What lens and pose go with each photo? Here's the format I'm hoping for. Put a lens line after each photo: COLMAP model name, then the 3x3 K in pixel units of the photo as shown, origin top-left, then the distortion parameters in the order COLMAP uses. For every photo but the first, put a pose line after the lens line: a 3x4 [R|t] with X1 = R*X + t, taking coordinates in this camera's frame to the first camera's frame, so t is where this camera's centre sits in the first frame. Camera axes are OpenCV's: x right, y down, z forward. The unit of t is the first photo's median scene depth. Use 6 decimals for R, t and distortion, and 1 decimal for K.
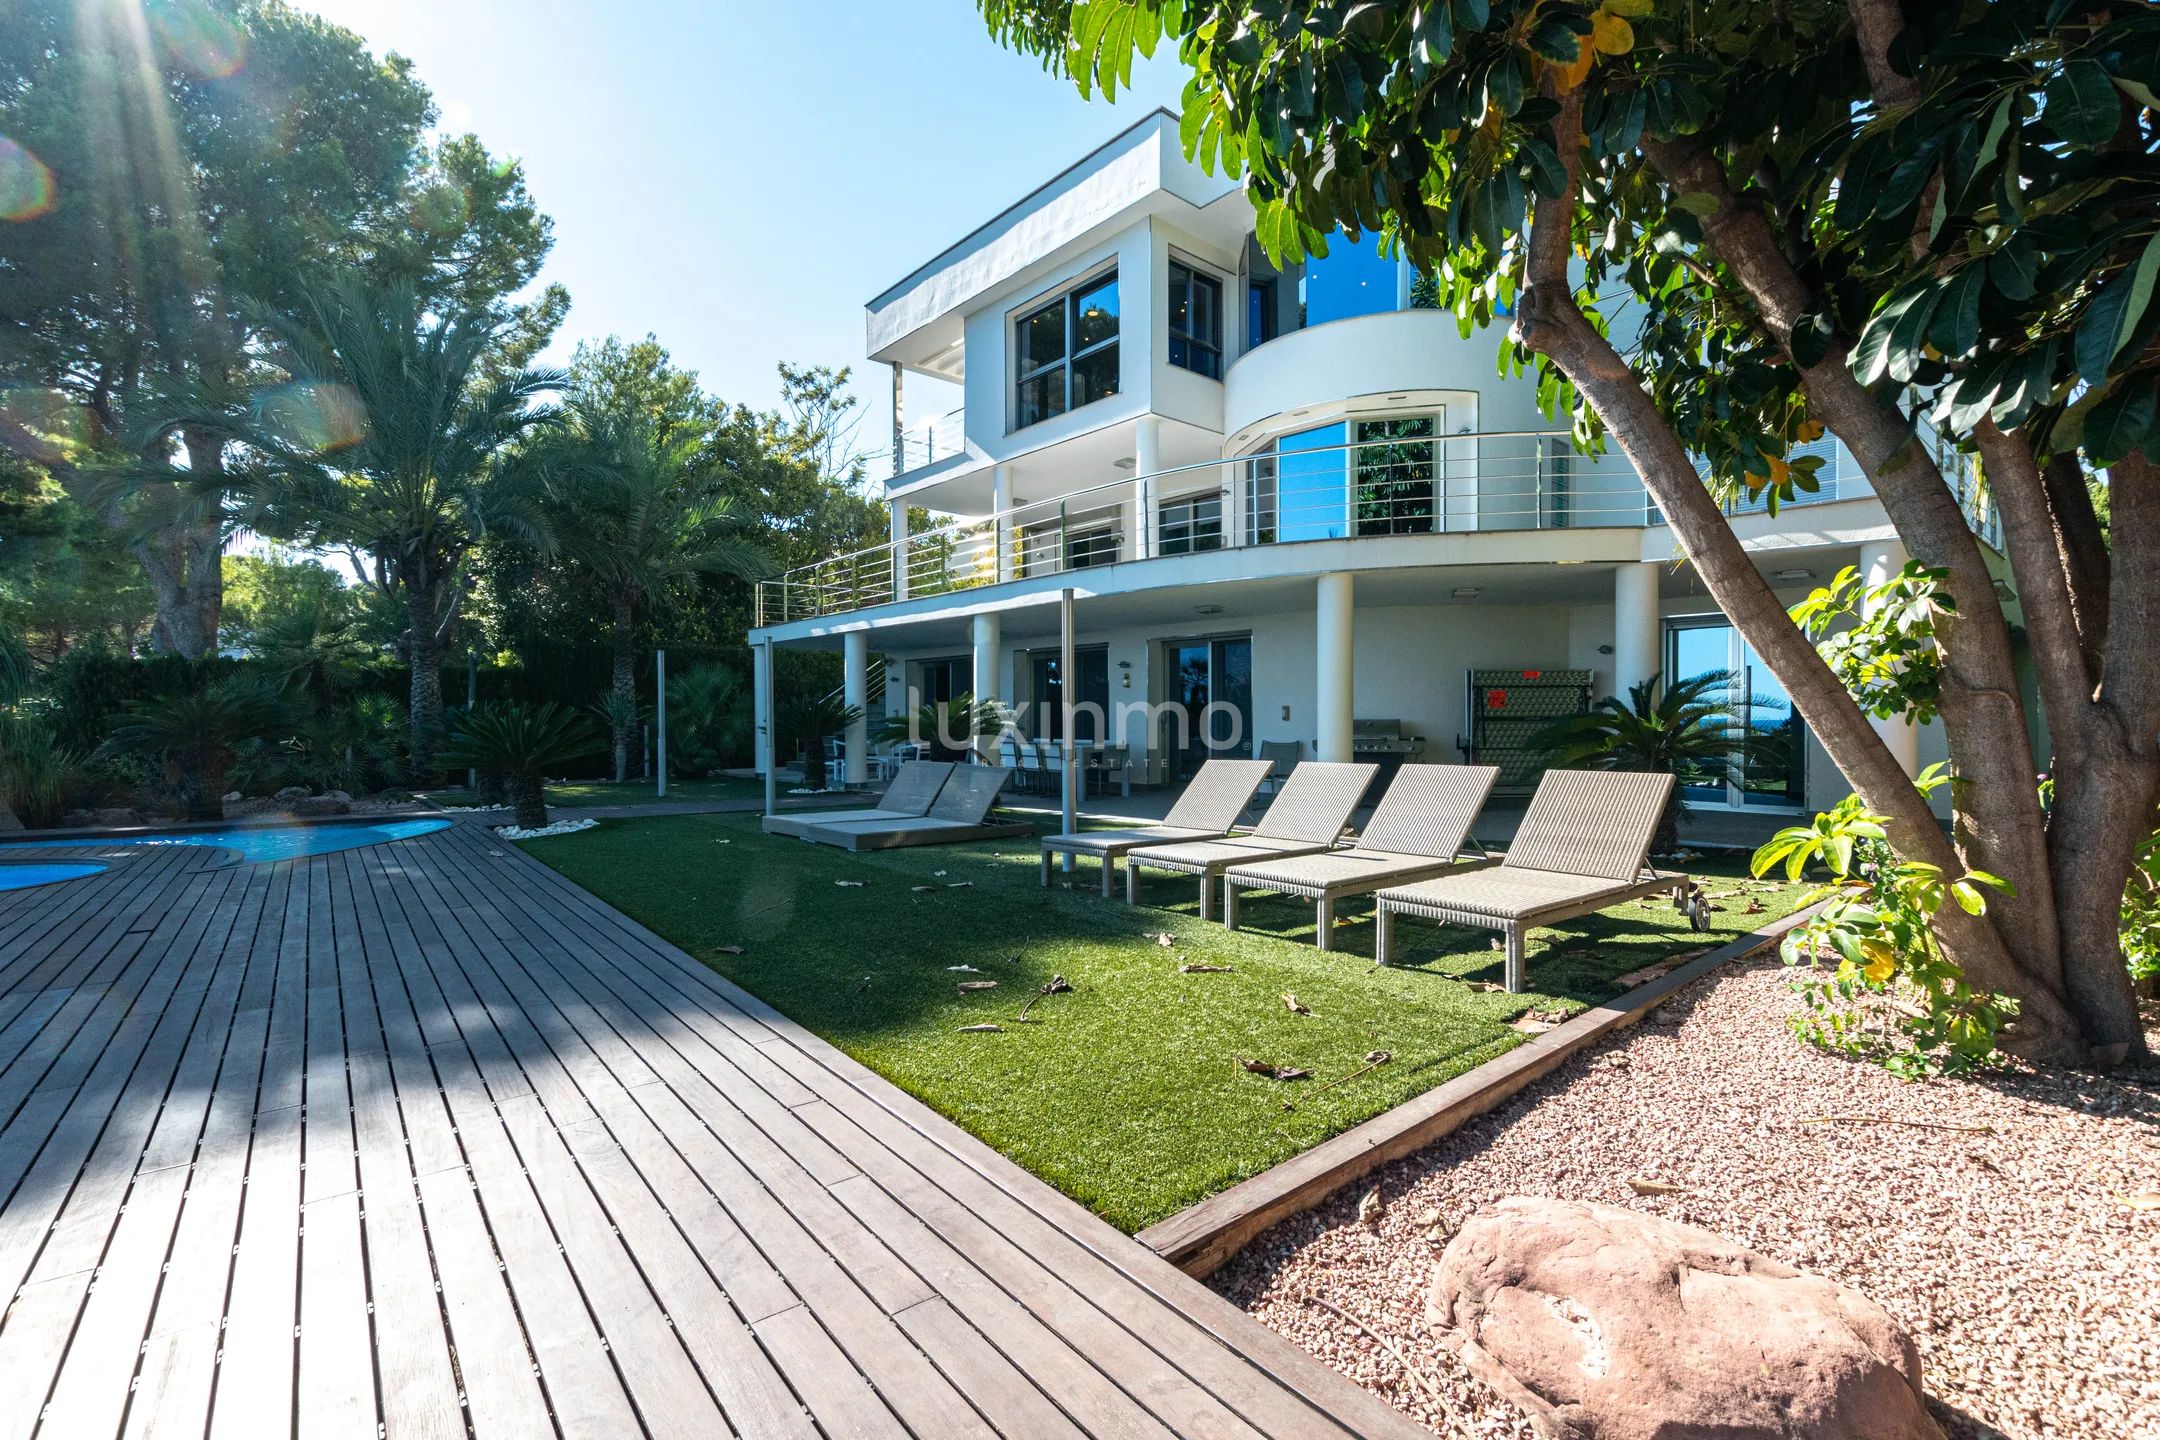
lens RADIAL K [[931.2, 0, 1047.3], [0, 931.2, 713.2], [0, 0, 1]] dist [0.000023, -0.000001]
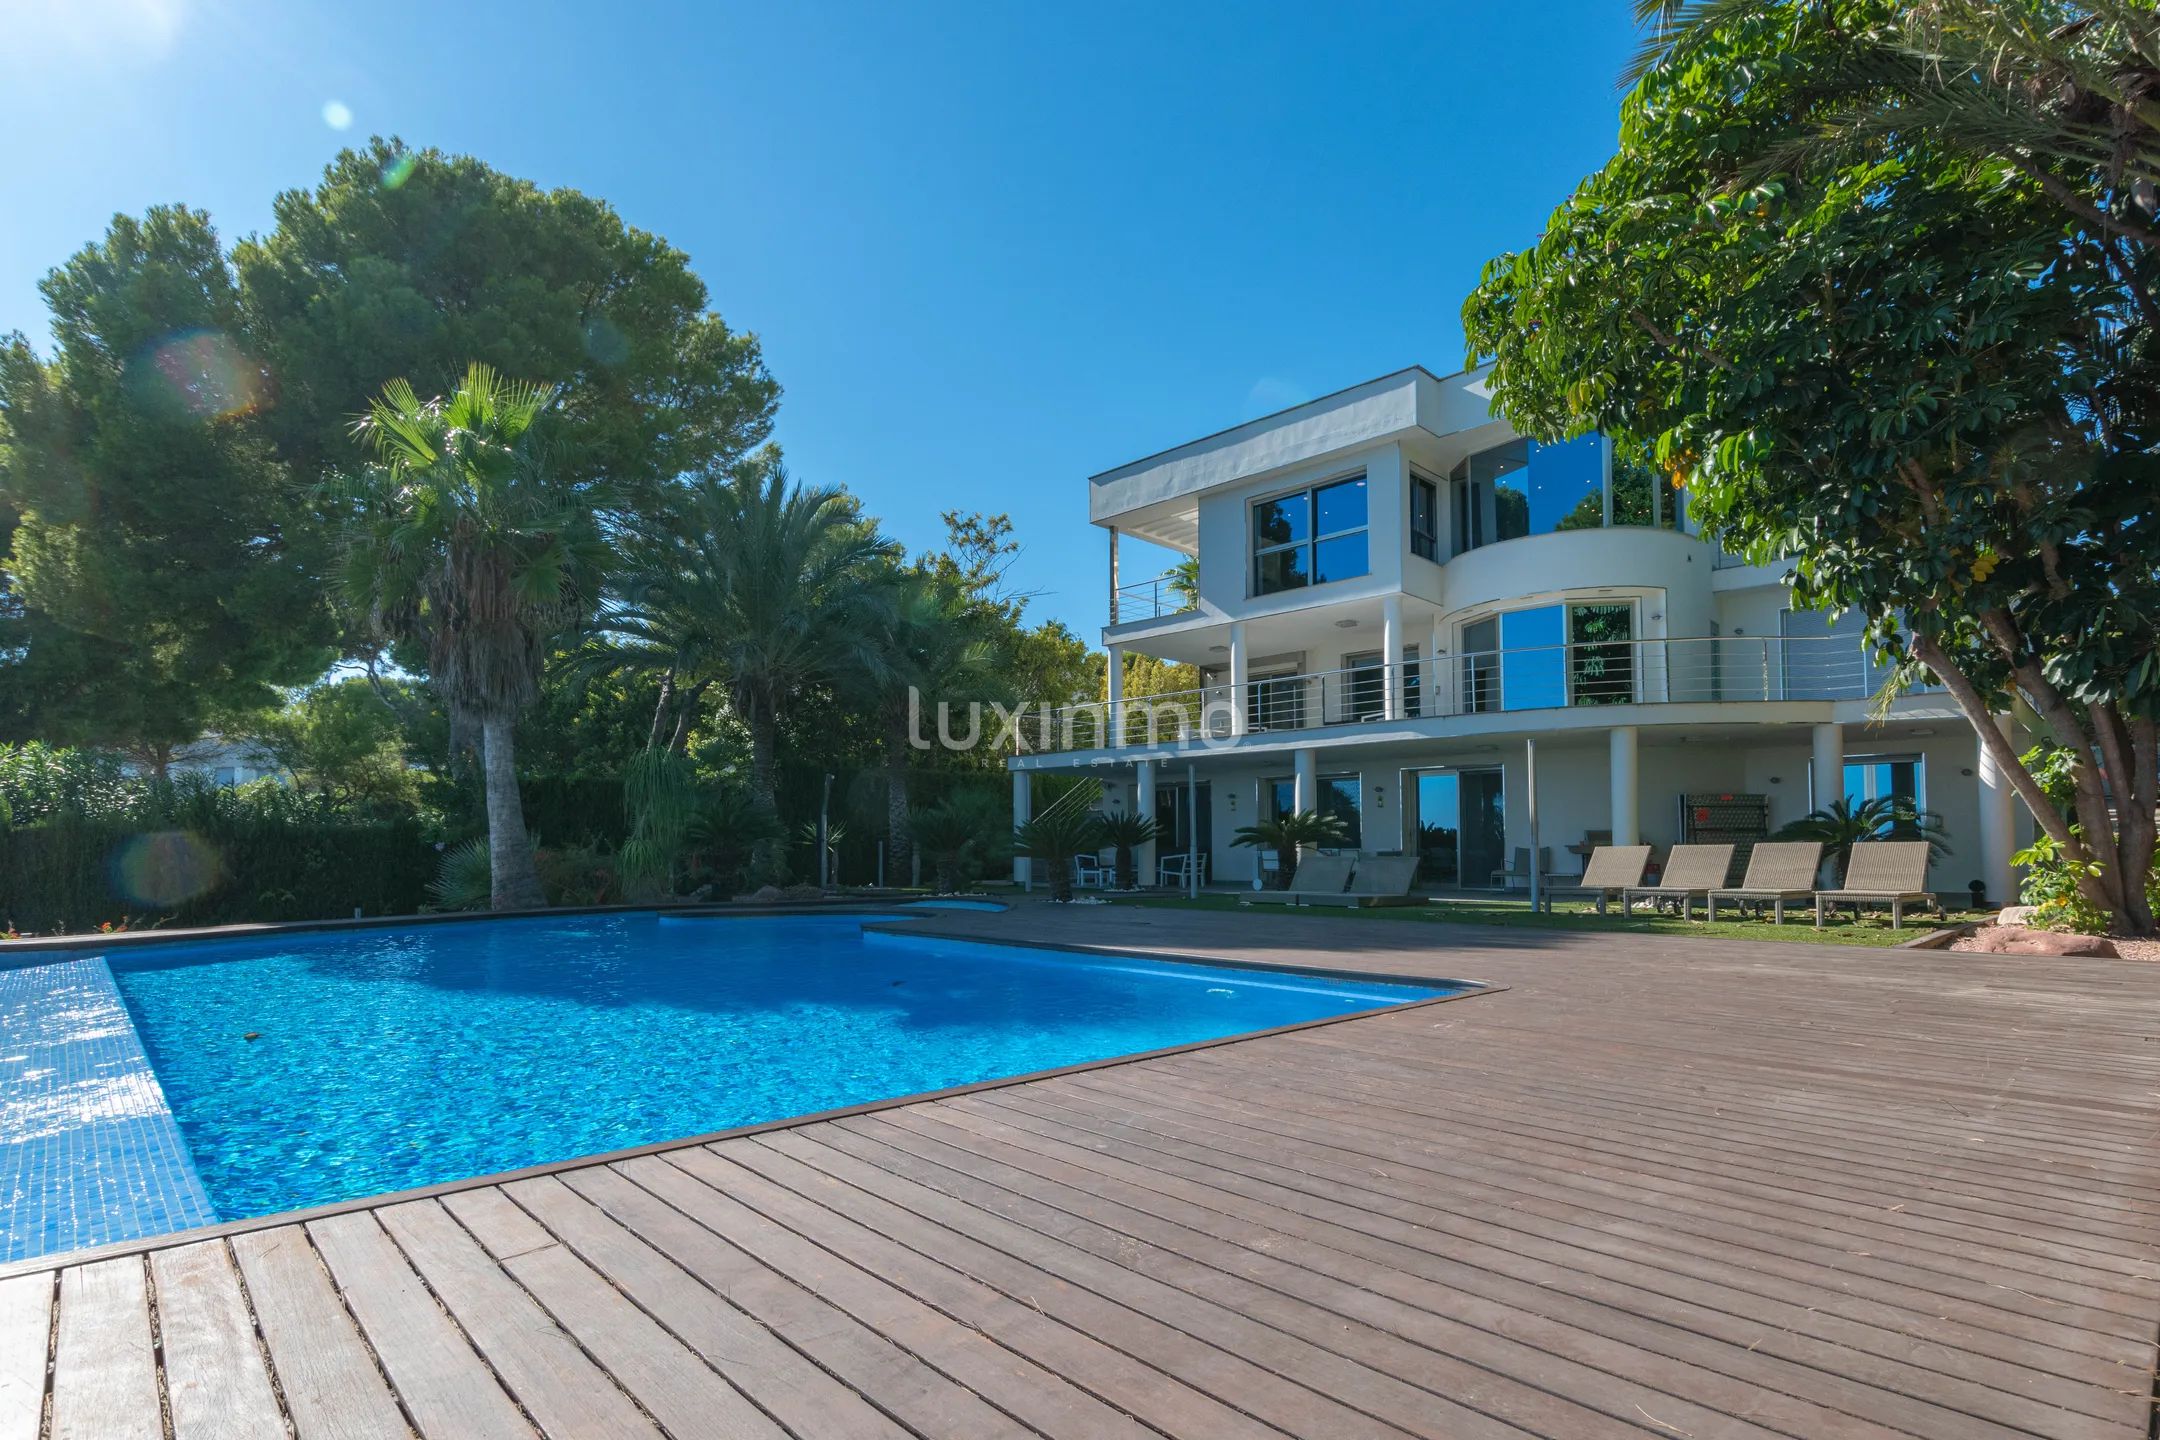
lens RADIAL K [[1020.2, 0, 1077.4], [0, 1020.2, 796.8], [0, 0, 1]] dist [0.000433, 0.000144]
pose [[0.997638, 0.006079, 0.068421, -0.406834], [-0.002730, 0.998798, -0.048933, 0.025373], [-0.068636, 0.048630, 0.996456, -0.331982]]
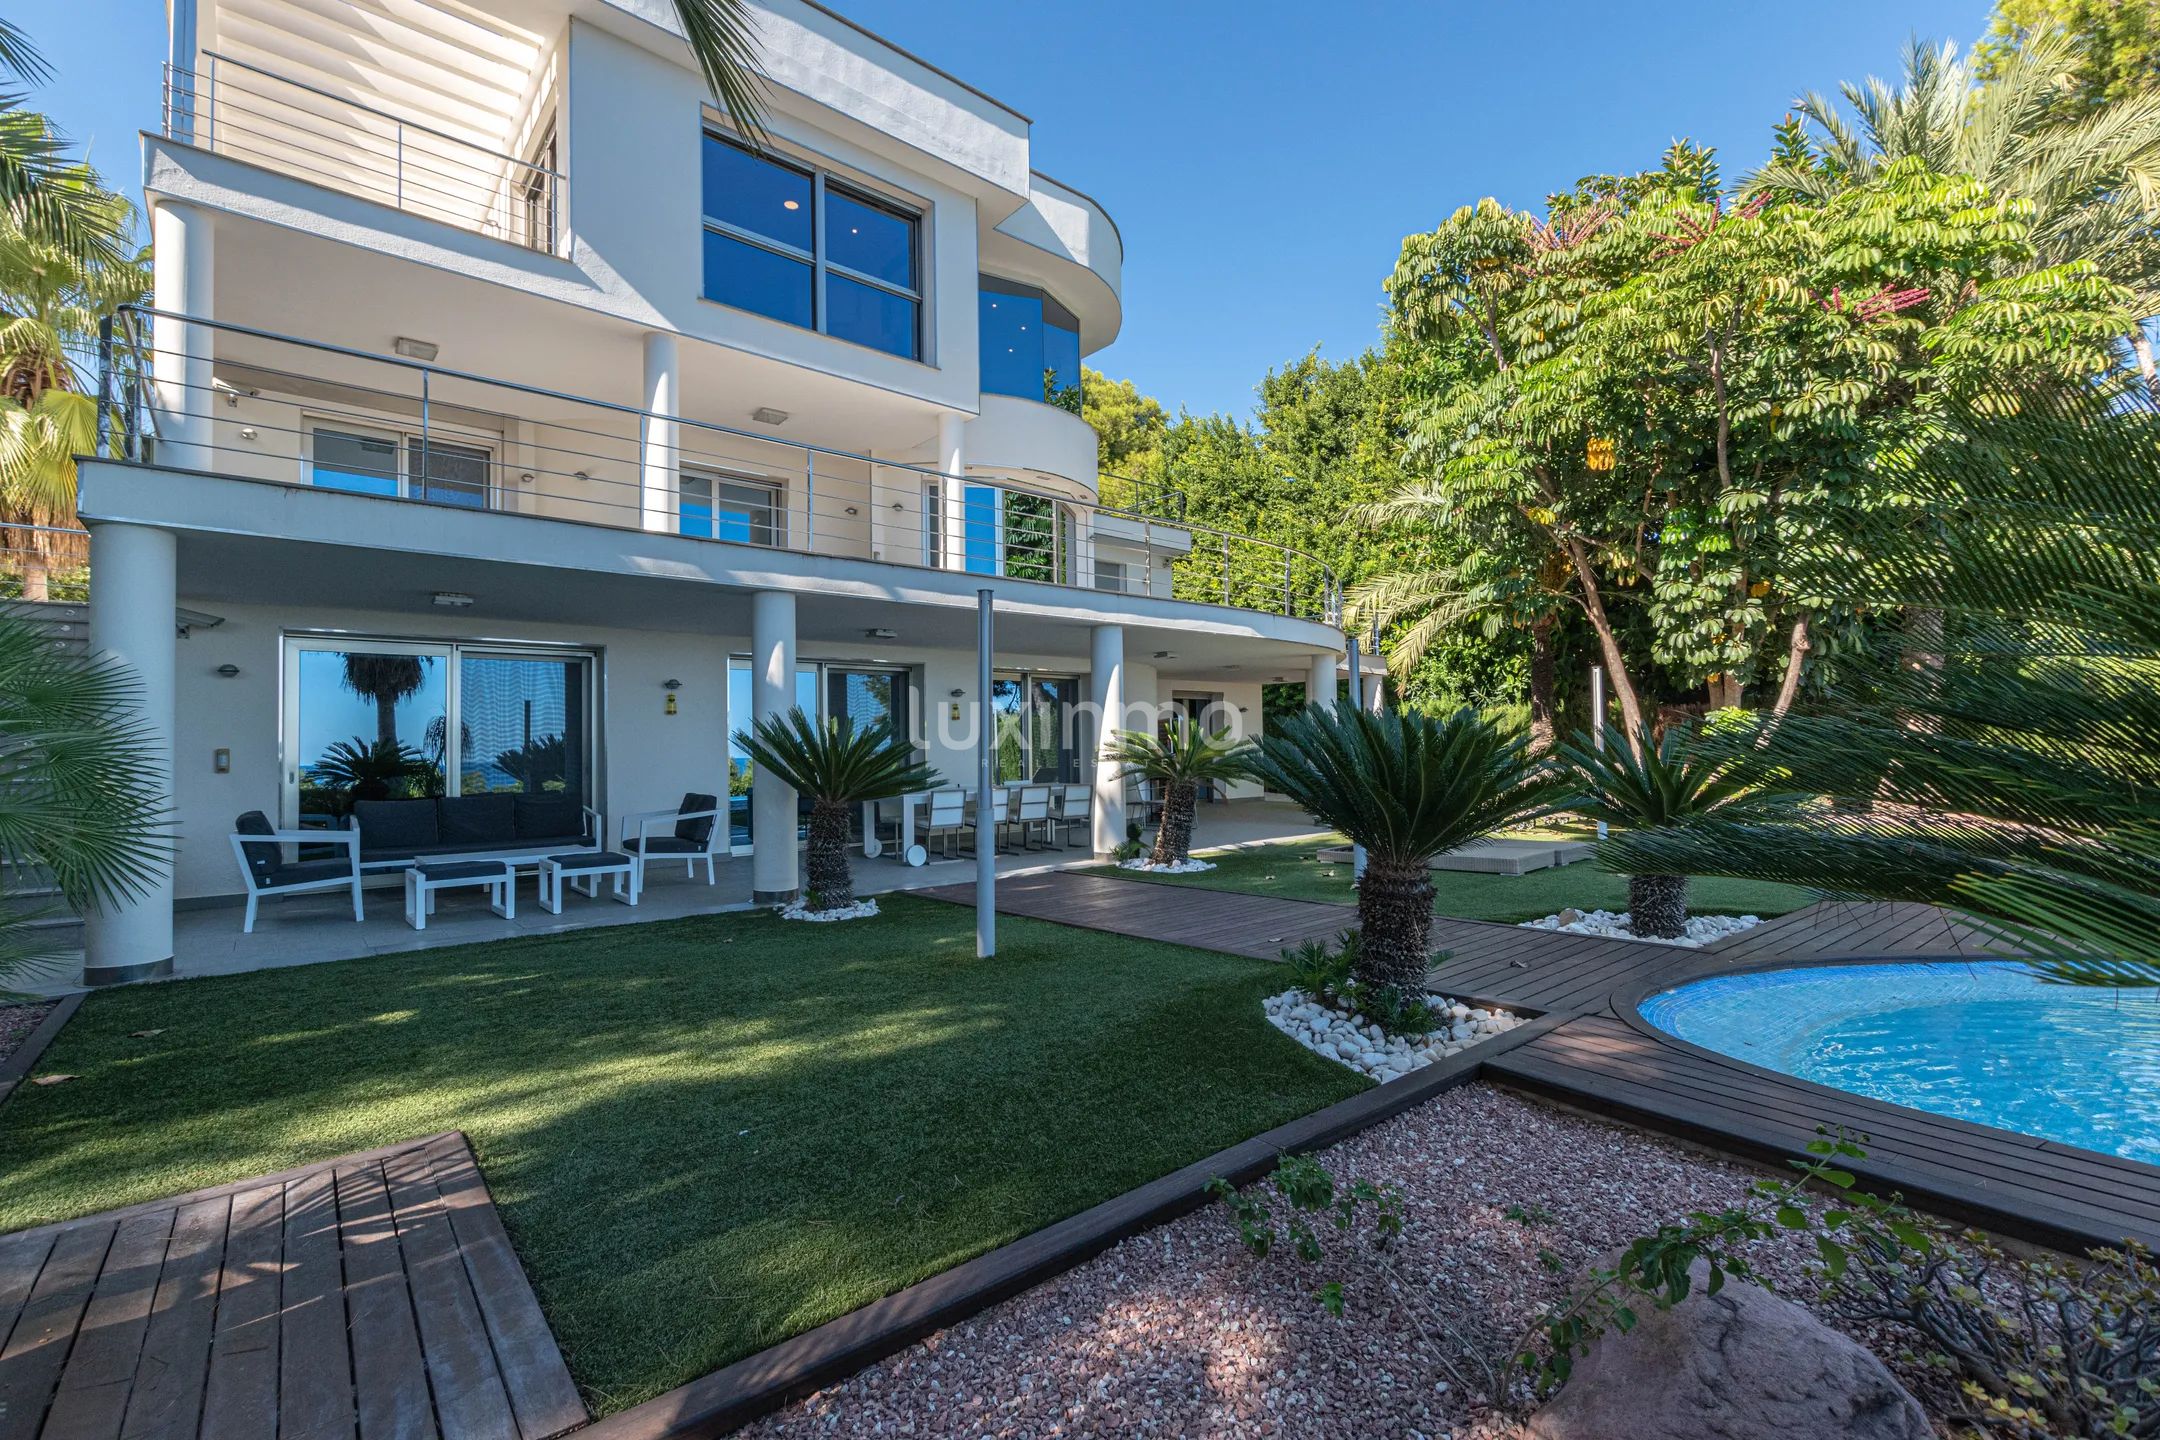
lens RADIAL K [[931.2, 0, 1047.3], [0, 931.2, 713.2], [0, 0, 1]] dist [0.000023, -0.000001]
pose [[0.012453, 0.035602, 0.999288, -0.742537], [0.010175, 0.999310, -0.035729, -0.003067], [-0.999871, 0.010612, 0.012082, 0.890897]]
